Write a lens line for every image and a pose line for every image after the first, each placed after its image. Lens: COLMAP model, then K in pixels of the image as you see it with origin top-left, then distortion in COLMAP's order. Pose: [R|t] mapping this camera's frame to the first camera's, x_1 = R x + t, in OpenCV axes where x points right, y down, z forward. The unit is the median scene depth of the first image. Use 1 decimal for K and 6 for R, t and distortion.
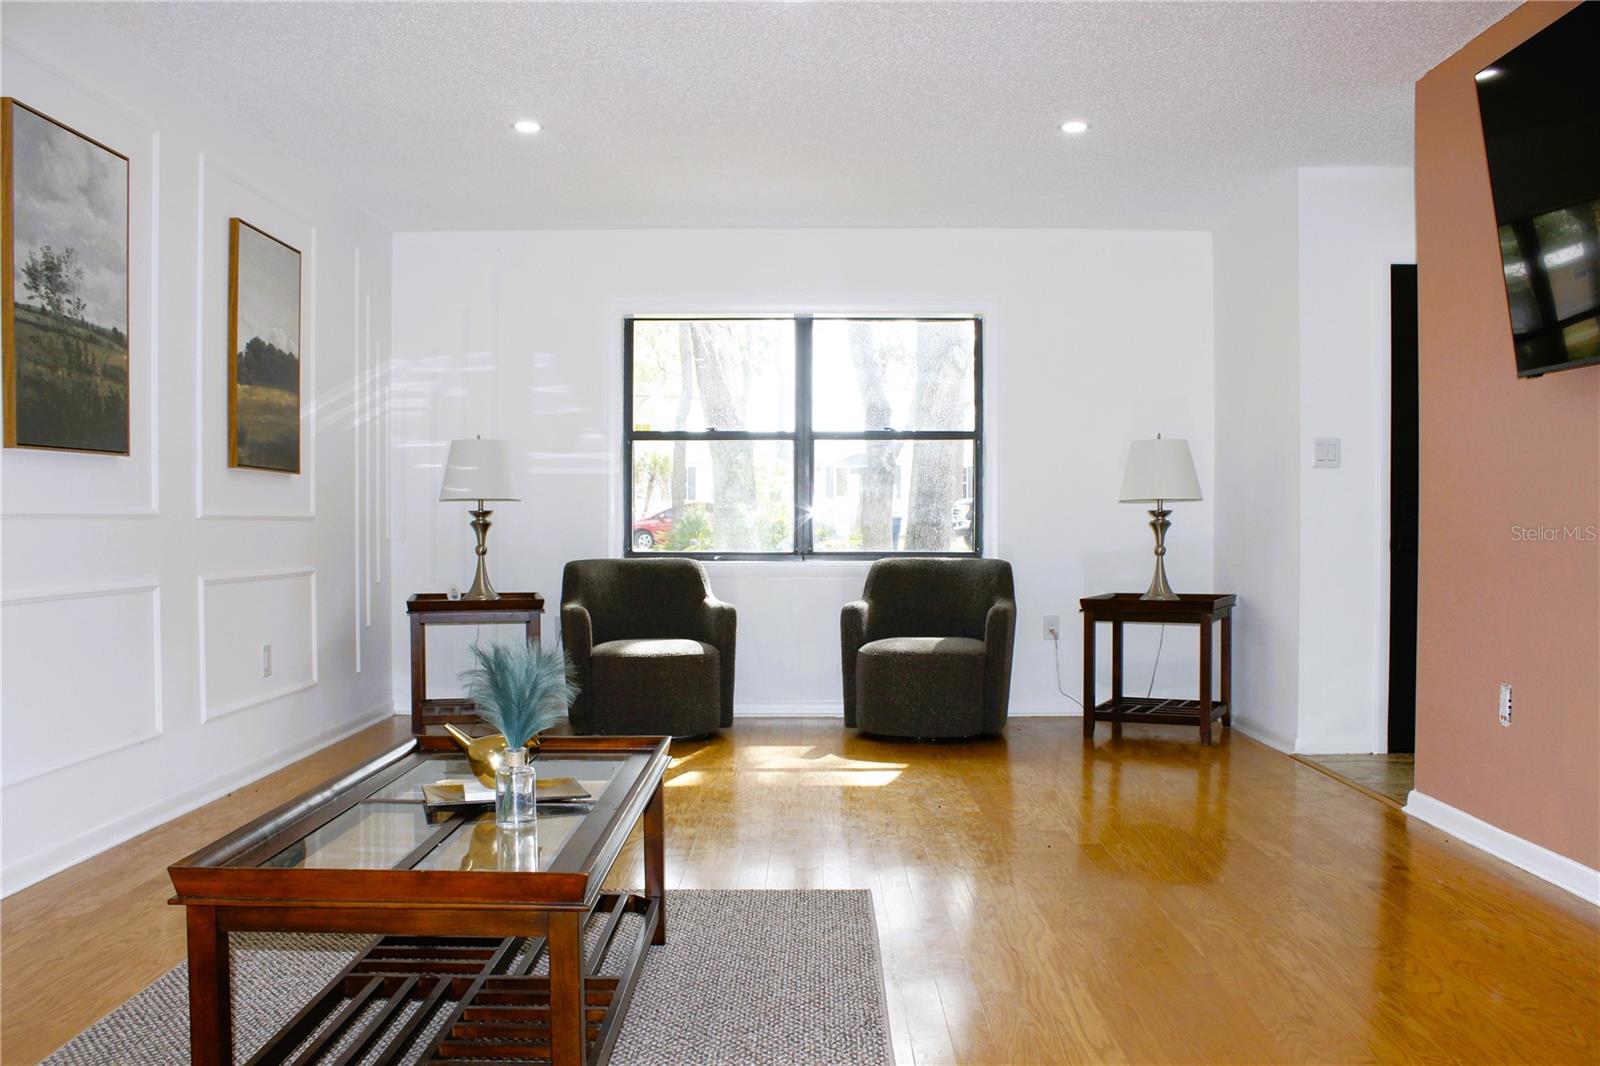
lens RADIAL K [[1360.1, 0, 804.5], [0, 1360.1, 556.0], [0, 0, 1]] dist [-0.152577, 0.144763]
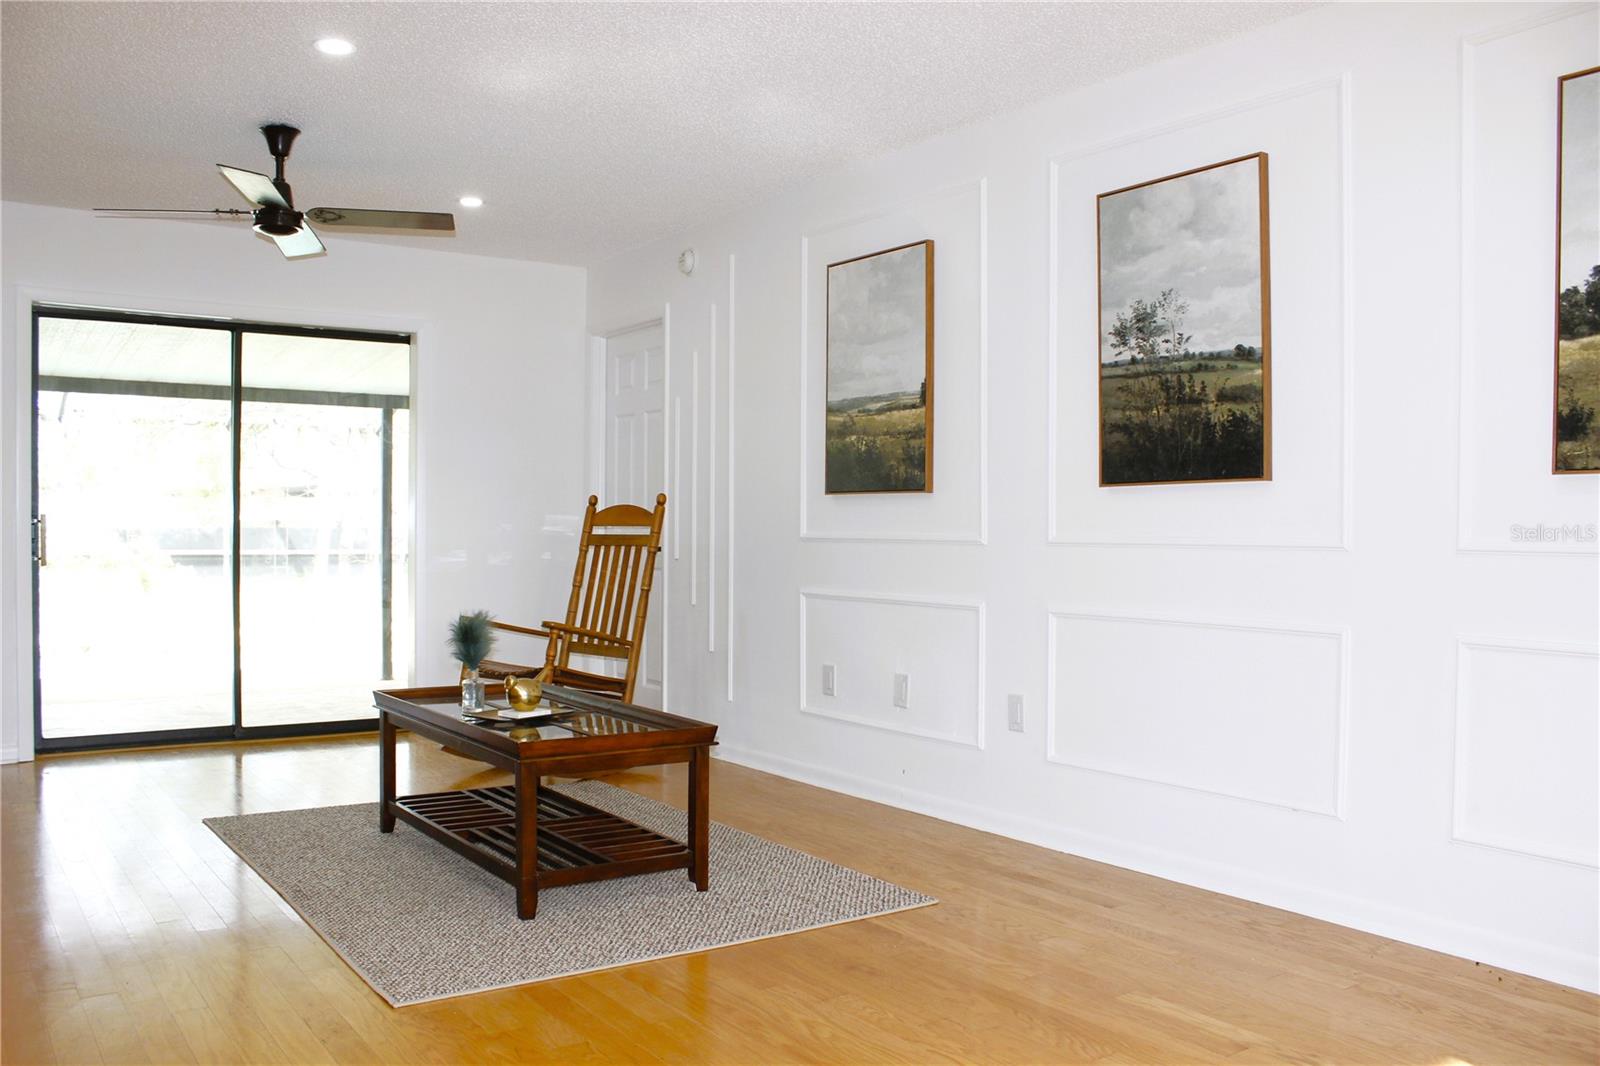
lens RADIAL K [[1360.1, 0, 804.5], [0, 1360.1, 556.0], [0, 0, 1]] dist [-0.152577, 0.144763]
pose [[-0.817912, 0.003608, -0.575332, 0.198928], [-0.023852, 0.998908, 0.040174, -0.039730], [0.574849, 0.046582, -0.816933, 1.163247]]
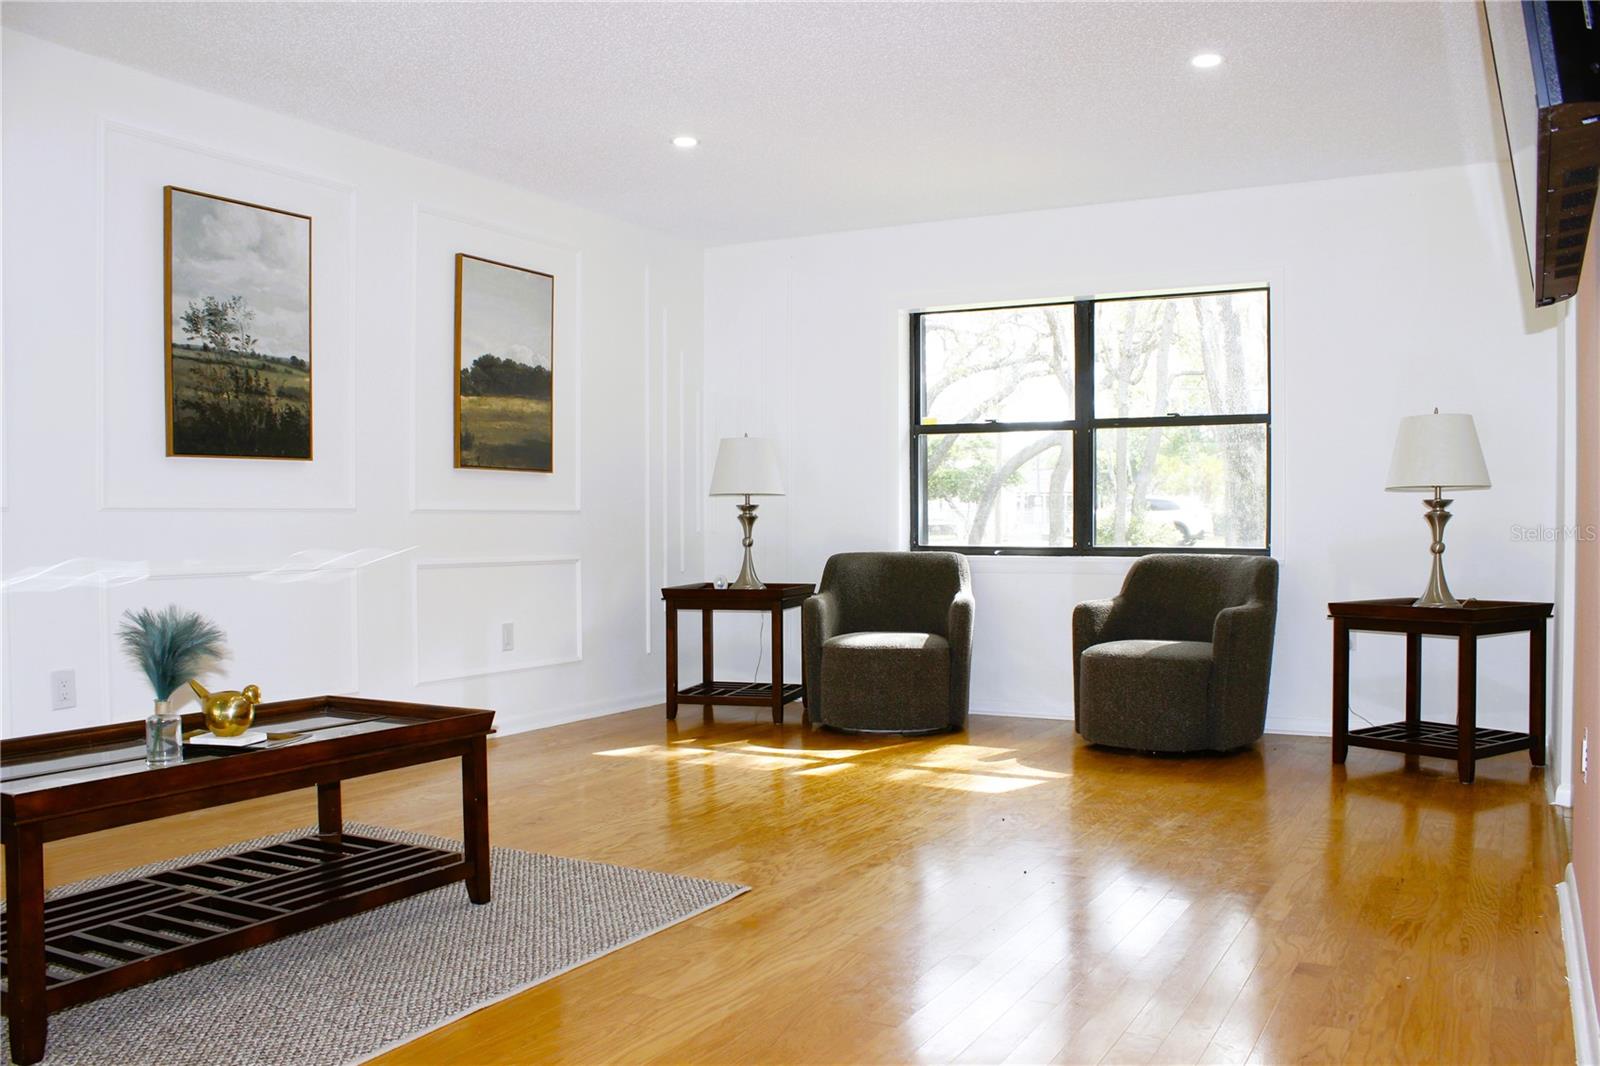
lens RADIAL K [[1360.1, 0, 804.5], [0, 1360.1, 556.0], [0, 0, 1]] dist [-0.152577, 0.144763]
pose [[0.878806, 0.010722, -0.477059, 0.354340], [-0.010230, 0.999941, 0.003630, 0.002407], [0.477070, 0.001690, 0.878864, 0.098959]]
